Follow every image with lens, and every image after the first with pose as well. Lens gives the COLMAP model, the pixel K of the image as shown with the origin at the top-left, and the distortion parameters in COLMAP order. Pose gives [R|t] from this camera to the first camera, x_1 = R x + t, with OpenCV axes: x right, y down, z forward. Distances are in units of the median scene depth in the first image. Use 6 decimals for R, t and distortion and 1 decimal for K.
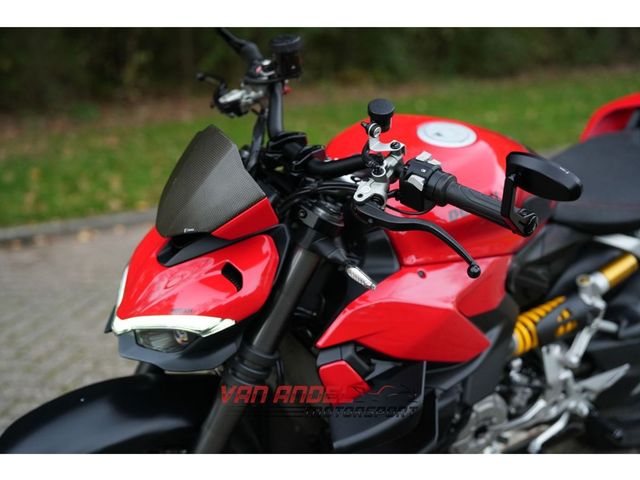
lens RADIAL K [[888.5, 0, 313.8], [0, 888.5, 244.1], [0, 0, 1]] dist [0.047059, 0.000000]
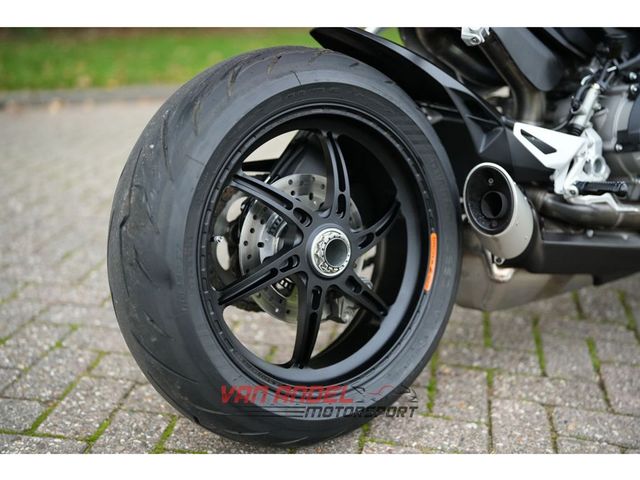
lens RADIAL K [[888.5, 0, 323.9], [0, 888.5, 240.6], [0, 0, 1]] dist [0.047059, 0.000000]
pose [[0.995432, 0.021028, 0.093125, -0.131635], [-0.023023, 0.999527, 0.020403, 0.366161], [-0.092652, -0.022454, 0.995445, -0.176491]]
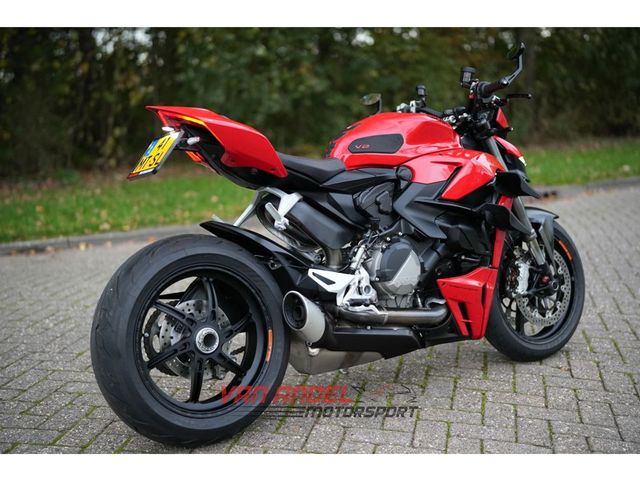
lens RADIAL K [[888.5, 0, 324.3], [0, 888.5, 241.0], [0, 0, 1]] dist [0.047059, 0.000000]
pose [[0.998653, 0.000028, 0.051890, 0.096645], [0.005554, 0.994199, -0.107413, 0.391329], [-0.051592, 0.107557, 0.992859, -1.032437]]
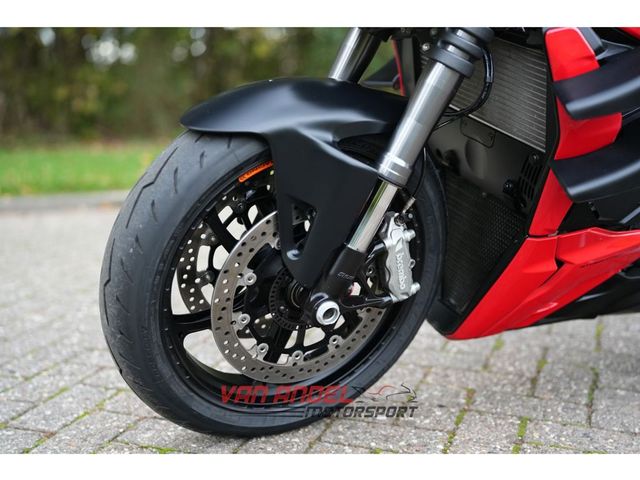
lens RADIAL K [[888.5, 0, 319.4], [0, 888.5, 237.6], [0, 0, 1]] dist [0.047059, 0.000000]
pose [[0.995895, 0.029579, -0.085548, -0.116574], [-0.037900, 0.994529, -0.097344, 0.378749], [0.082201, 0.100186, 0.991567, 0.122058]]
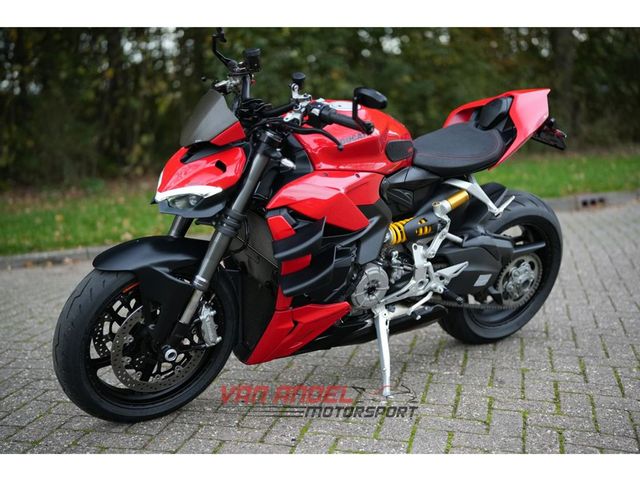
lens RADIAL K [[888.5, 0, 321.6], [0, 888.5, 241.3], [0, 0, 1]] dist [0.047059, 0.000000]
pose [[0.999862, -0.001629, 0.016546, 0.076432], [0.003573, 0.992990, -0.118143, 0.354707], [-0.016238, 0.118186, 0.992859, -0.724712]]
